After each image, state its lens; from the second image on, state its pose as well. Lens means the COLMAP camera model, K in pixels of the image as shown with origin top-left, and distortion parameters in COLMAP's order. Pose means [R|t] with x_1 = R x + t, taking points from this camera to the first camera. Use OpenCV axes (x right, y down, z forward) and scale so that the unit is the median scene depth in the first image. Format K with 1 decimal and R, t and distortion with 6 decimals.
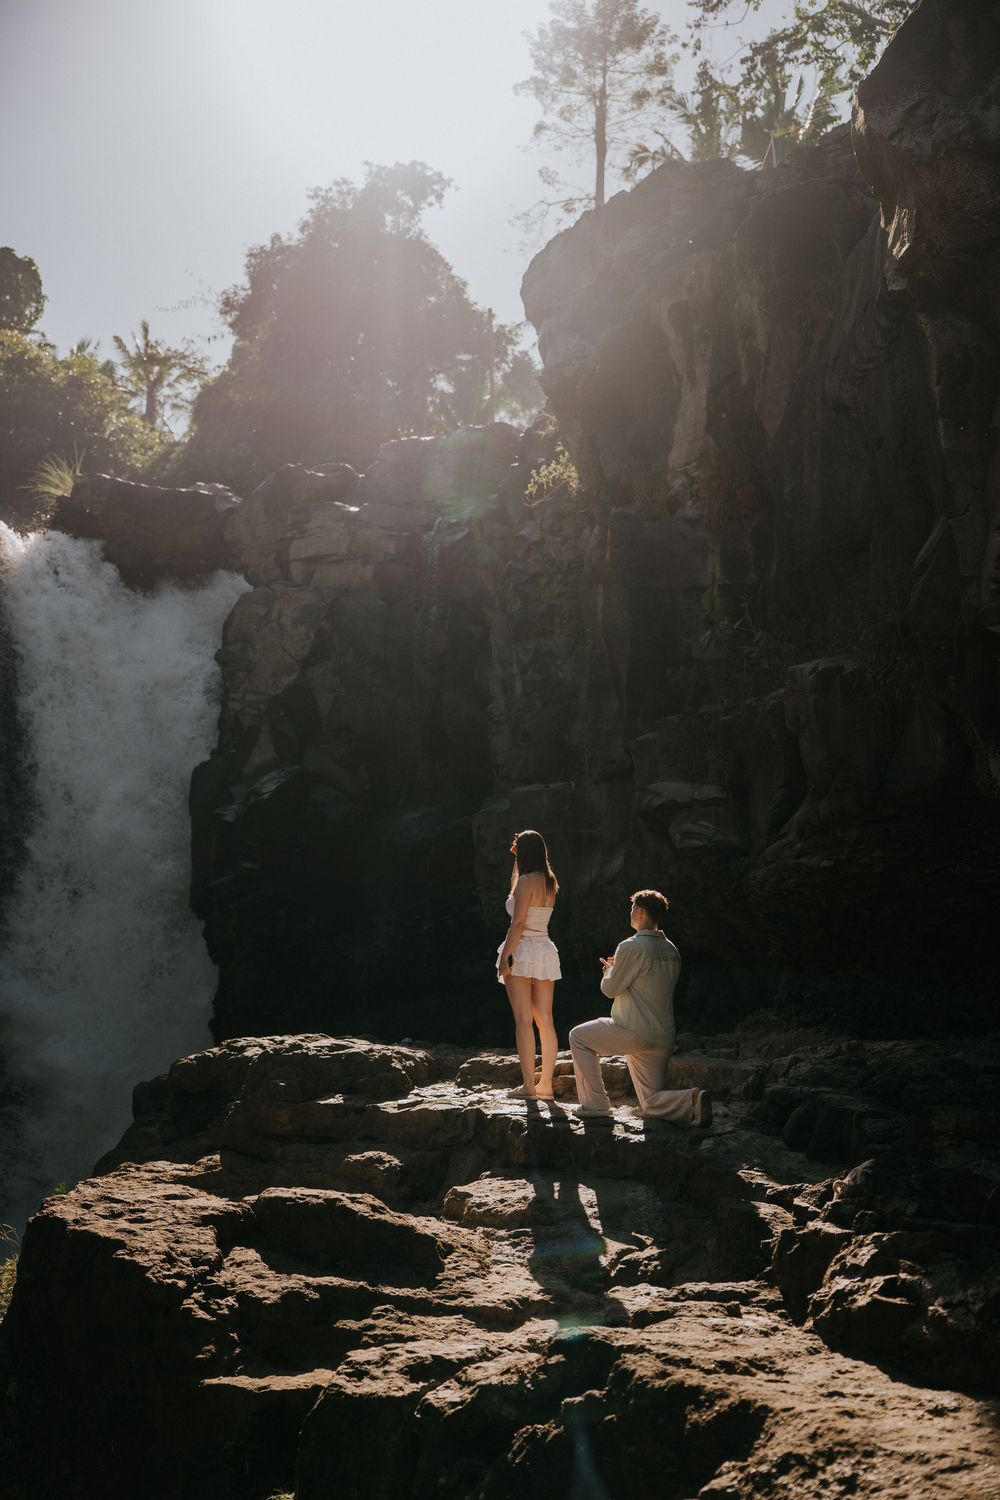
lens RADIAL K [[1739.6, 0, 500.0], [0, 1739.6, 750.0], [0, 0, 1]] dist [0.154572, -0.386327]
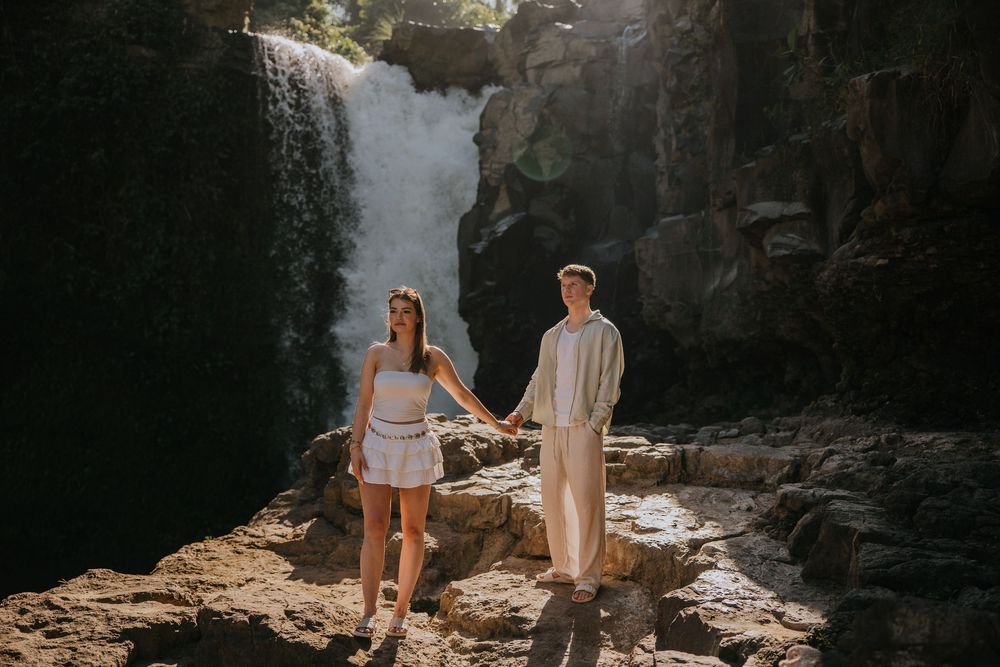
lens RADIAL K [[1049.5, 0, 500.0], [0, 1049.5, 333.5], [0, 0, 1]] dist [0.101101, -0.257853]
pose [[0.975510, -0.009827, -0.219735, 0.081829], [0.033661, 0.993903, 0.104992, 0.026470], [0.217363, -0.109818, 0.969893, 0.259931]]
